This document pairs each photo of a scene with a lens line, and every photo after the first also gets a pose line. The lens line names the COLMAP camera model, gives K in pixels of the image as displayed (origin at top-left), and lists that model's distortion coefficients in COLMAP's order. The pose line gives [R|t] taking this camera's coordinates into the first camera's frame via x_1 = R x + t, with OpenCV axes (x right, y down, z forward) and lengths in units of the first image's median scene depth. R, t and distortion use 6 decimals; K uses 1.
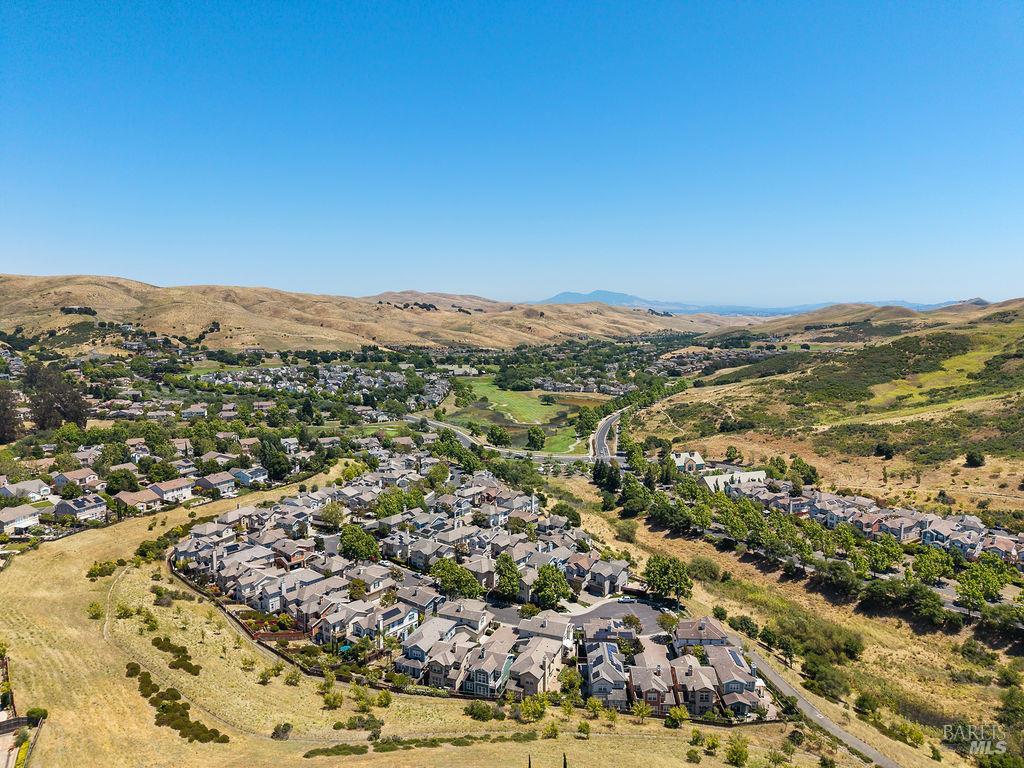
lens RADIAL K [[709.0, 0, 518.3], [0, 709.0, 393.3], [0, 0, 1]] dist [0.049979, -0.038867]
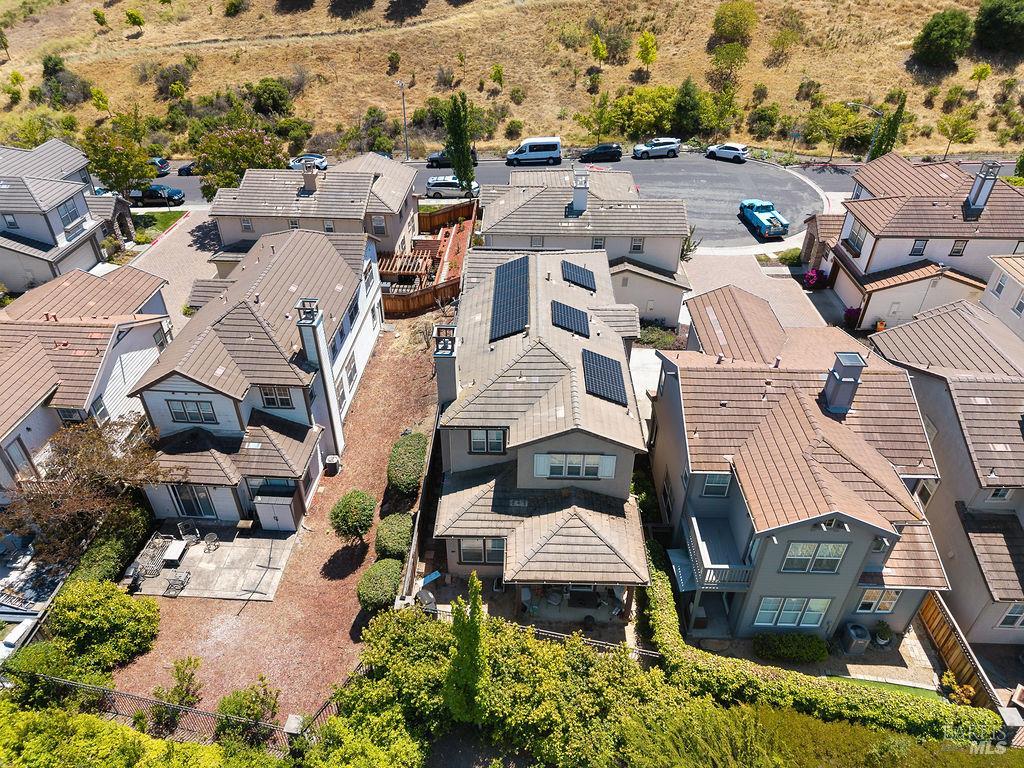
lens RADIAL K [[709.0, 0, 513.3], [0, 709.0, 373.8], [0, 0, 1]] dist [0.049979, -0.038867]
pose [[0.707833, -0.406646, 0.577592, 0.409242], [0.095812, 0.865392, 0.491851, 0.098164], [-0.699852, -0.292808, 0.651514, 0.530264]]
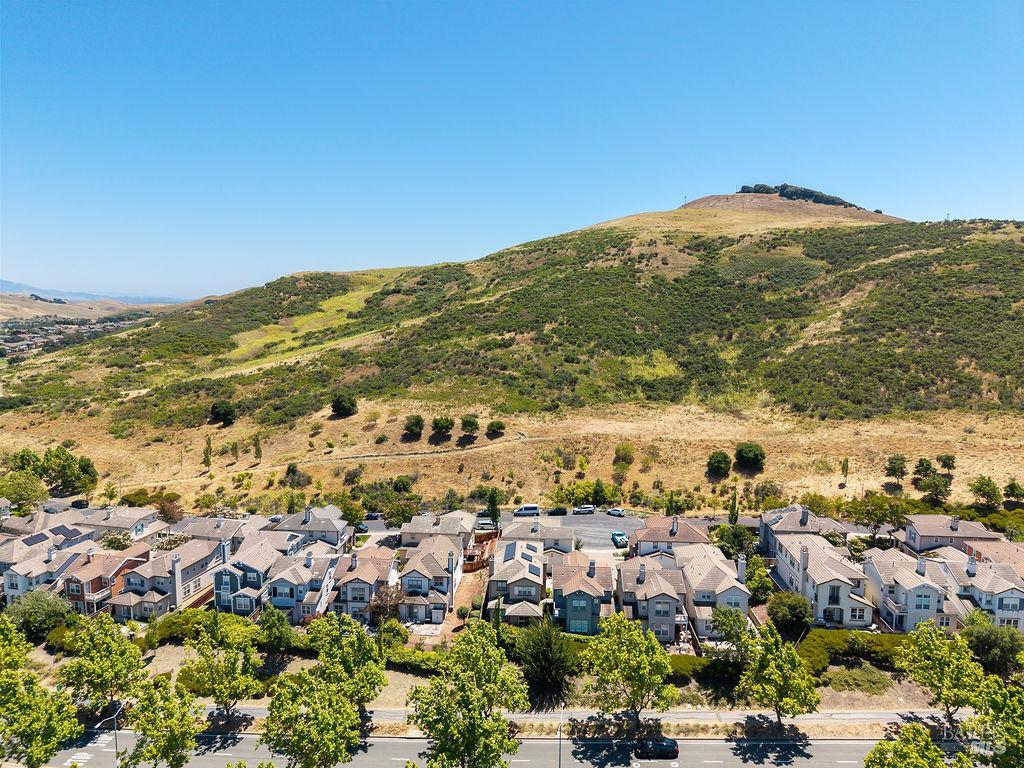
lens RADIAL K [[709.0, 0, 519.6], [0, 709.0, 374.1], [0, 0, 1]] dist [0.049979, -0.038867]
pose [[0.721818, -0.080361, 0.687401, 0.274023], [0.088765, 0.995782, 0.023203, 0.054504], [-0.686366, 0.044269, 0.725907, 0.375409]]
